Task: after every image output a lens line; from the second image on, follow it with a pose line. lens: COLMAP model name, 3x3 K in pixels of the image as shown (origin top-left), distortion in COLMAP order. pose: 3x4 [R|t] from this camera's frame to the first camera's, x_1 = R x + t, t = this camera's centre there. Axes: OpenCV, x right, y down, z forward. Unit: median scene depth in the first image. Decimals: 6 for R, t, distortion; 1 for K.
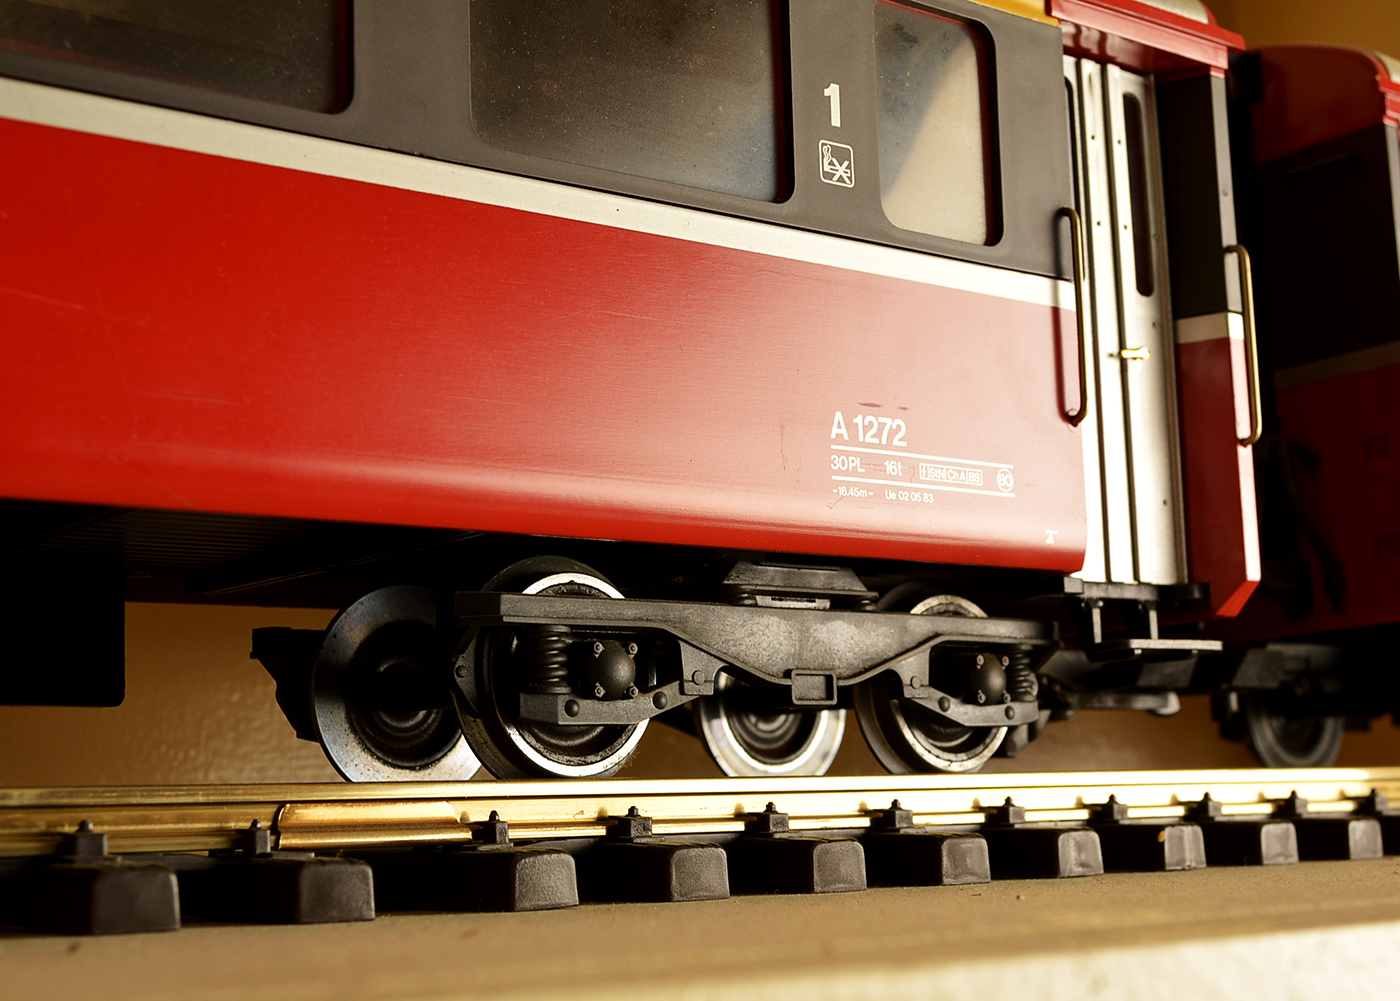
lens RADIAL K [[2169.7, 0, 700.0], [0, 2169.7, 500.5], [0, 0, 1]] dist [-0.021612, 0.022024]
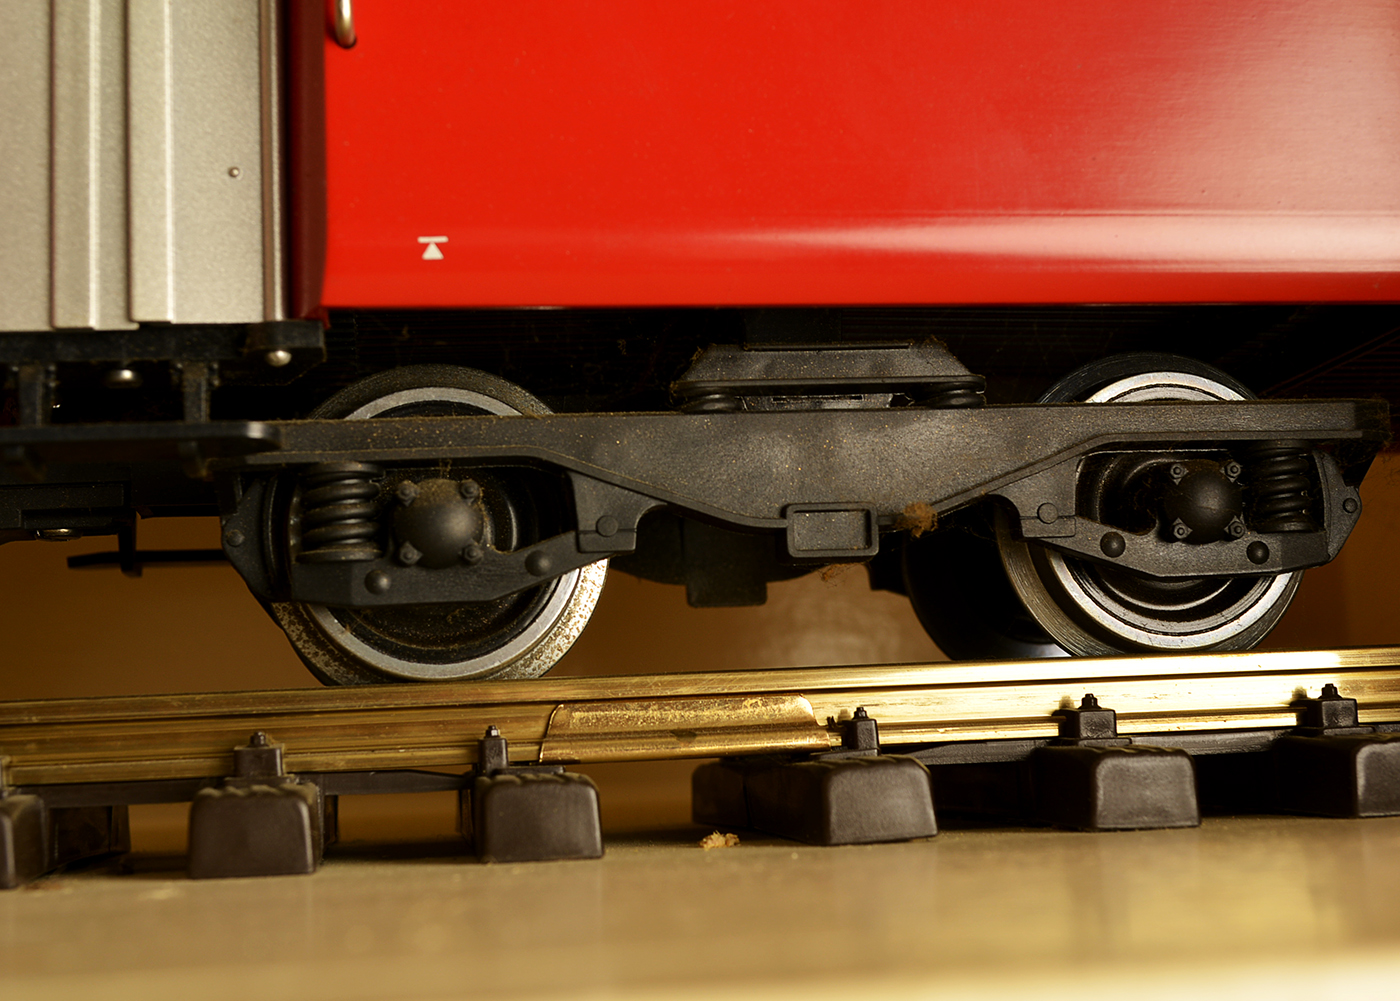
lens RADIAL K [[2542.9, 0, 700.0], [0, 2542.9, 500.5], [0, 0, 1]] dist [-0.054464, -0.048812]
pose [[0.869575, -0.052278, -0.491026, 0.377762], [0.088271, 0.994820, 0.050406, 0.034420], [0.485848, -0.087175, 0.869685, 0.311164]]
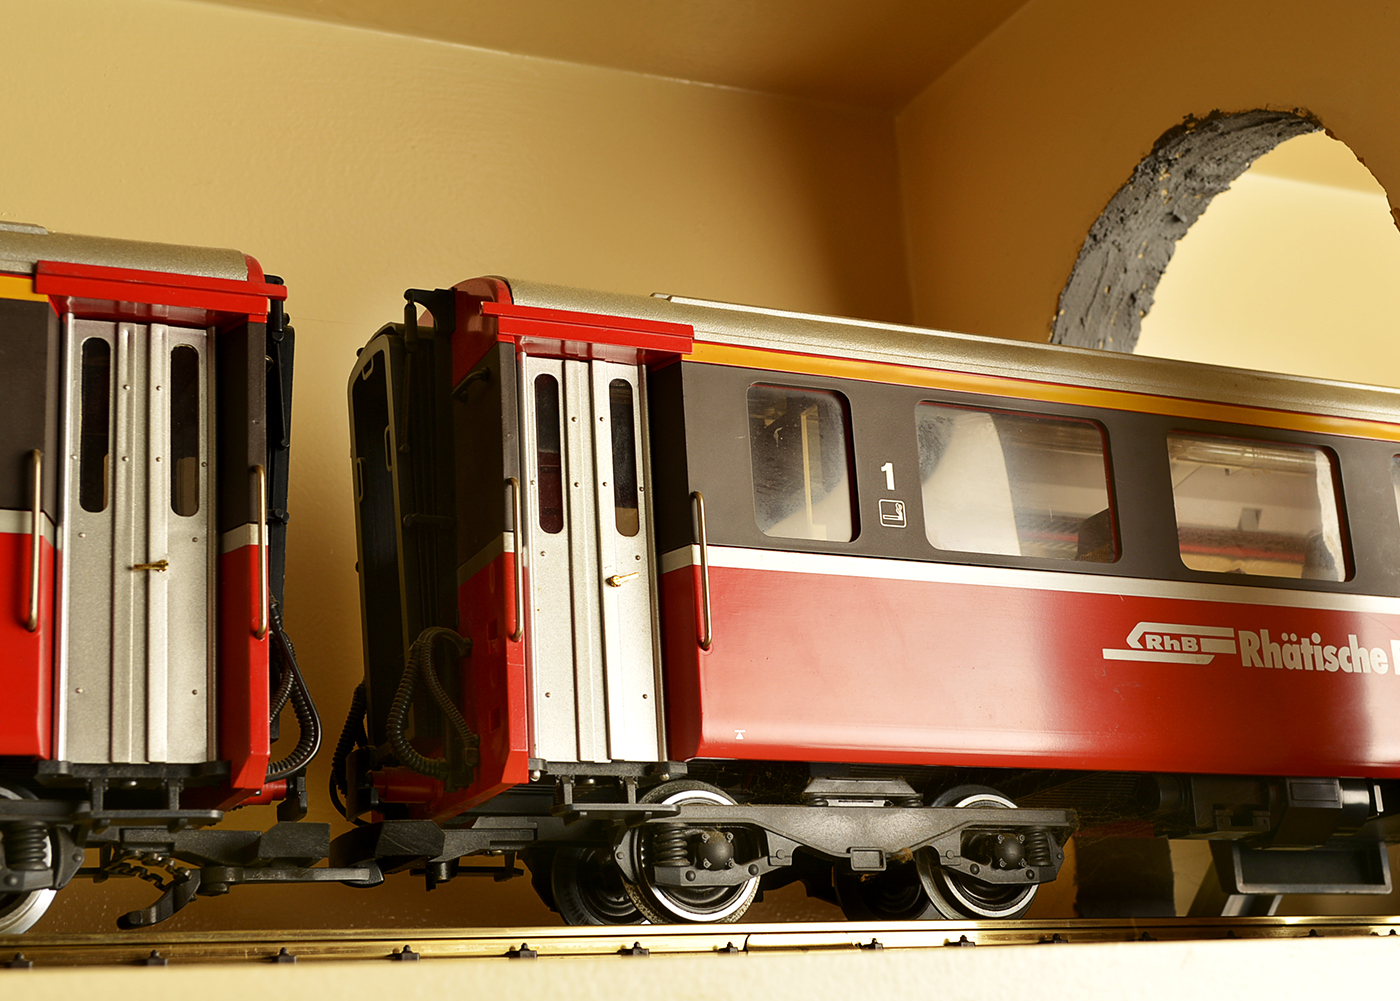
lens RADIAL K [[2169.7, 0, 700.0], [0, 2169.7, 500.5], [0, 0, 1]] dist [-0.021612, 0.022024]
pose [[0.967863, -0.073679, -0.240443, 0.308484], [0.048967, 0.993032, -0.107186, -0.005126], [0.246665, 0.091968, 0.964727, -0.484648]]
